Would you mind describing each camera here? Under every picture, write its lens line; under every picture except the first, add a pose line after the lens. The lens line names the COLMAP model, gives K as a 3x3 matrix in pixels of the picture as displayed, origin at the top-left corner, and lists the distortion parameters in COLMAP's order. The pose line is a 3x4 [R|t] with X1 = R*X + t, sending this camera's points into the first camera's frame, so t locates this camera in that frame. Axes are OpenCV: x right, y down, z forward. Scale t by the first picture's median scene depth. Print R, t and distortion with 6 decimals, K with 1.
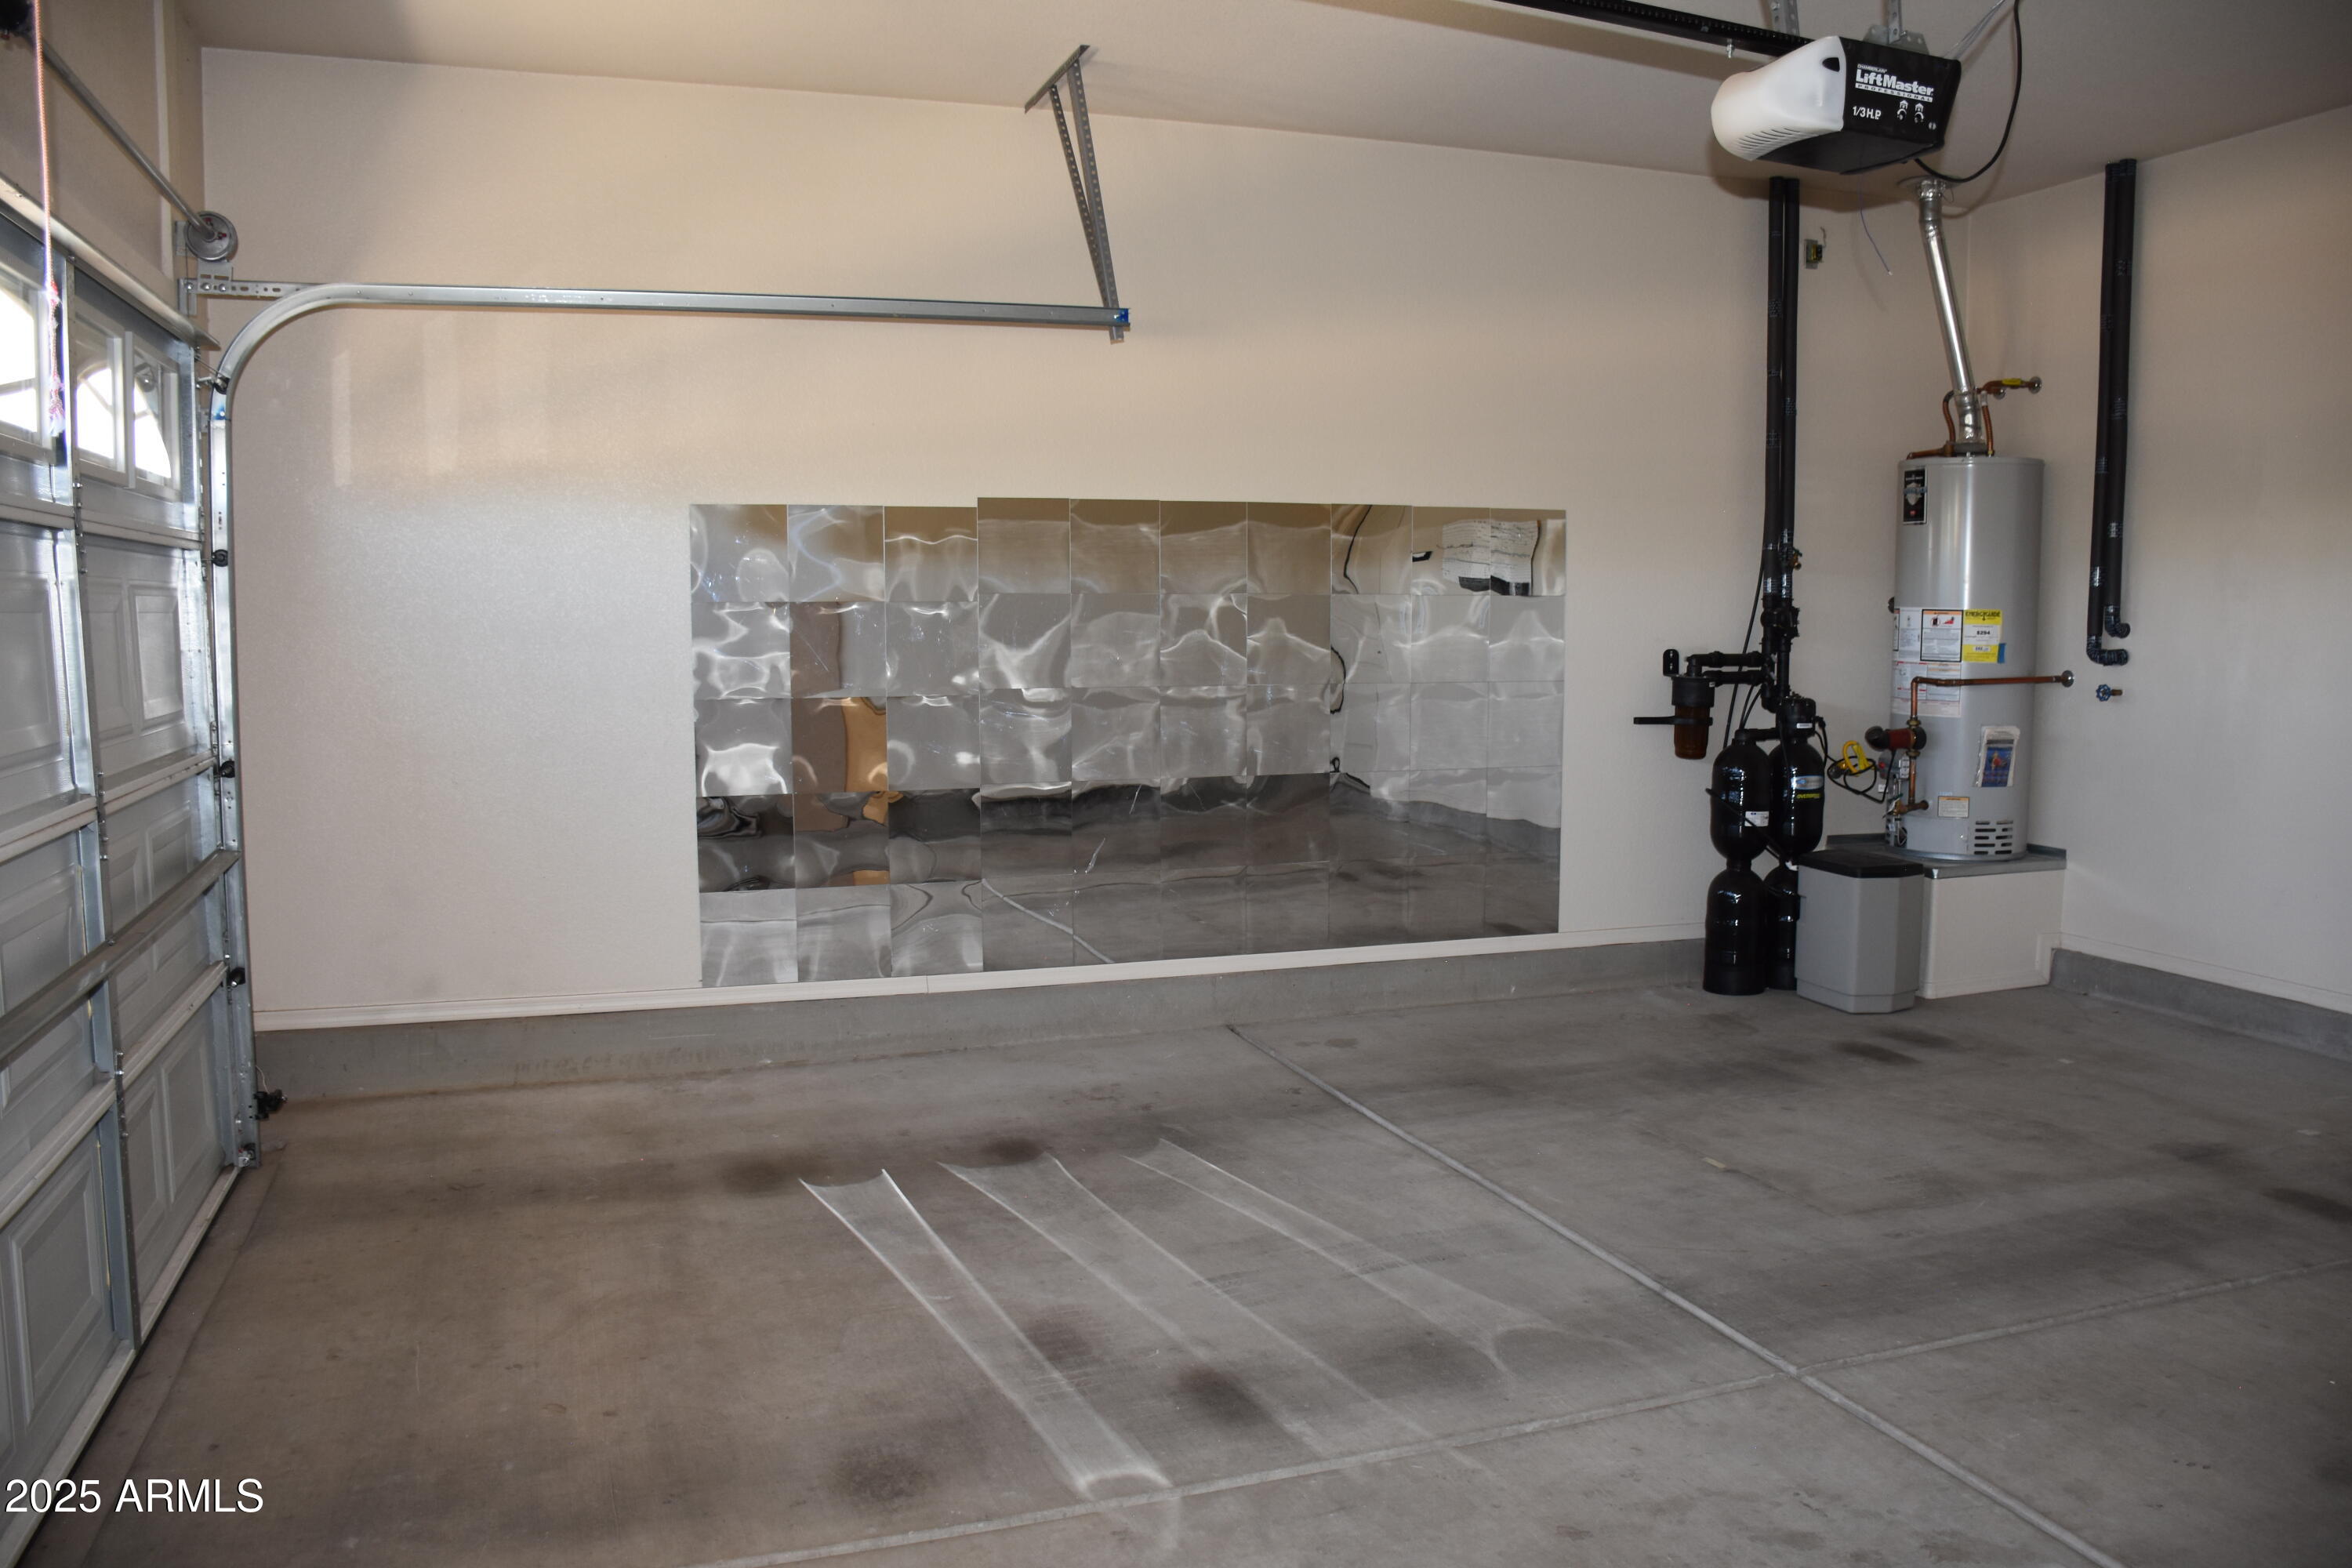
lens RADIAL K [[1838.8, 0, 1163.3], [0, 1838.8, 794.0], [0, 0, 1]] dist [-0.149501, 0.097840]
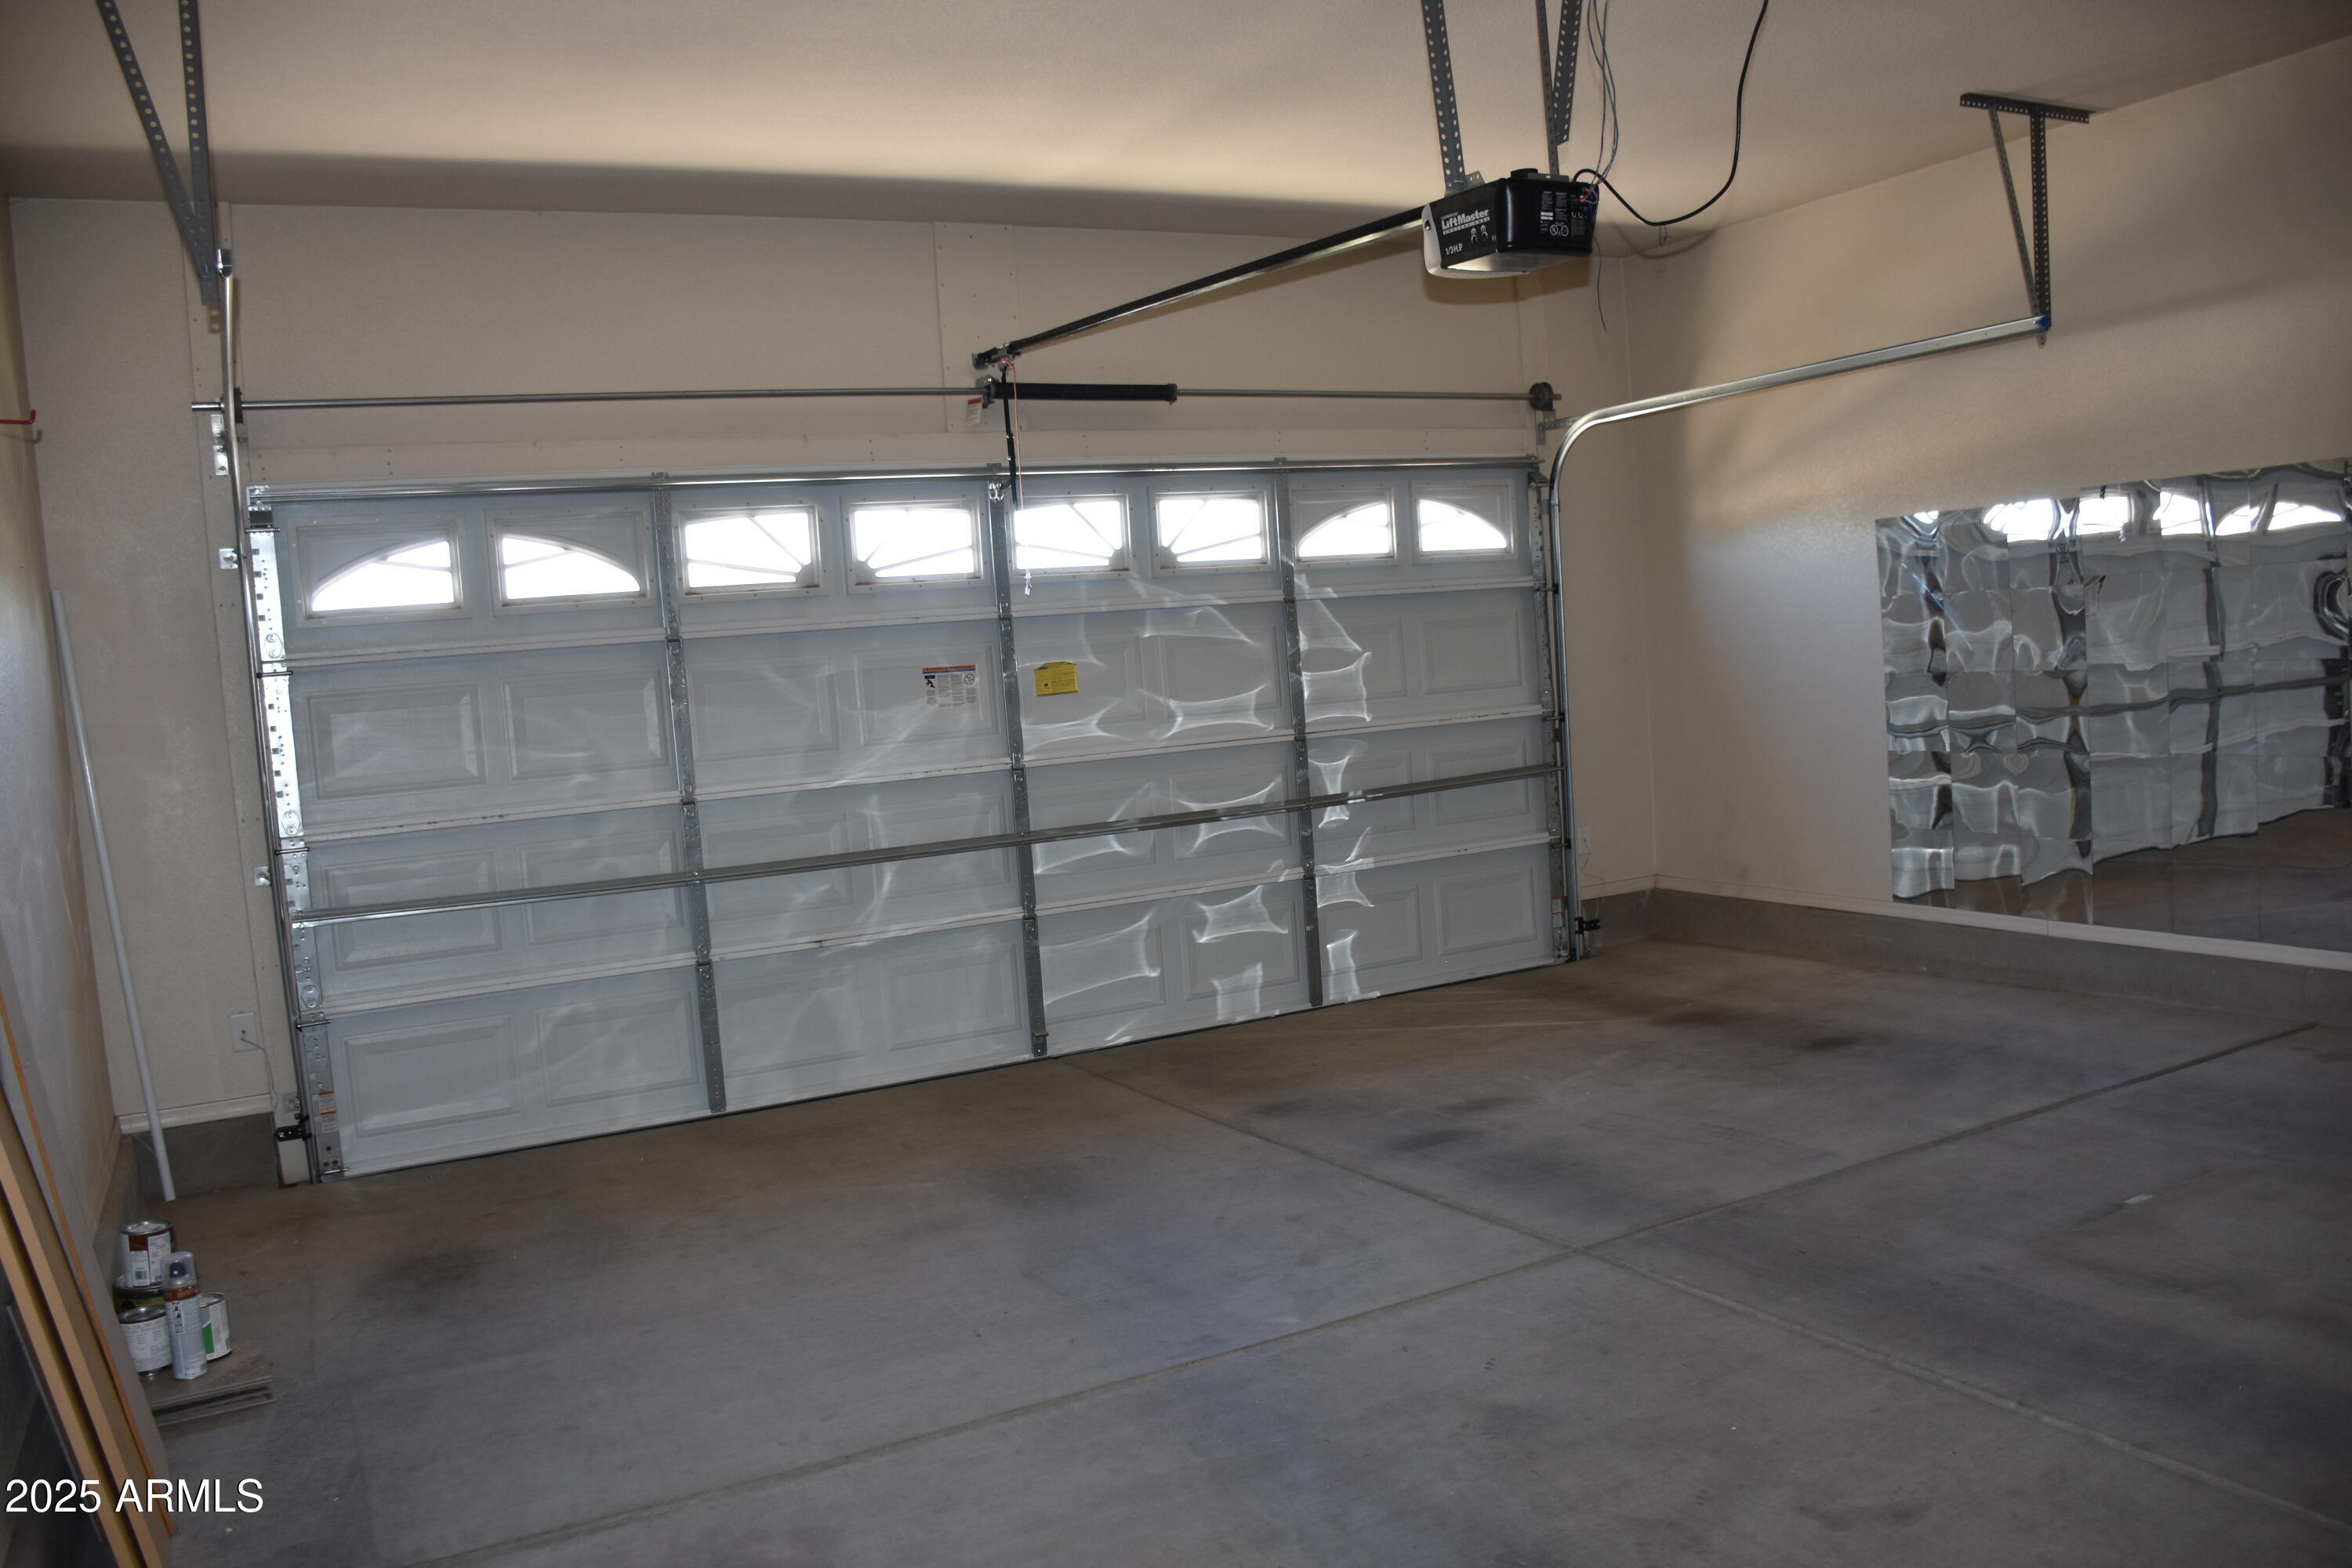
lens RADIAL K [[1838.8, 0, 1163.3], [0, 1838.8, 794.0], [0, 0, 1]] dist [-0.149501, 0.097840]
pose [[0.155695, 0.068037, -0.985459, 1.226519], [-0.028942, 0.997511, 0.064296, -0.046231], [0.987381, 0.018510, 0.157276, 0.422954]]
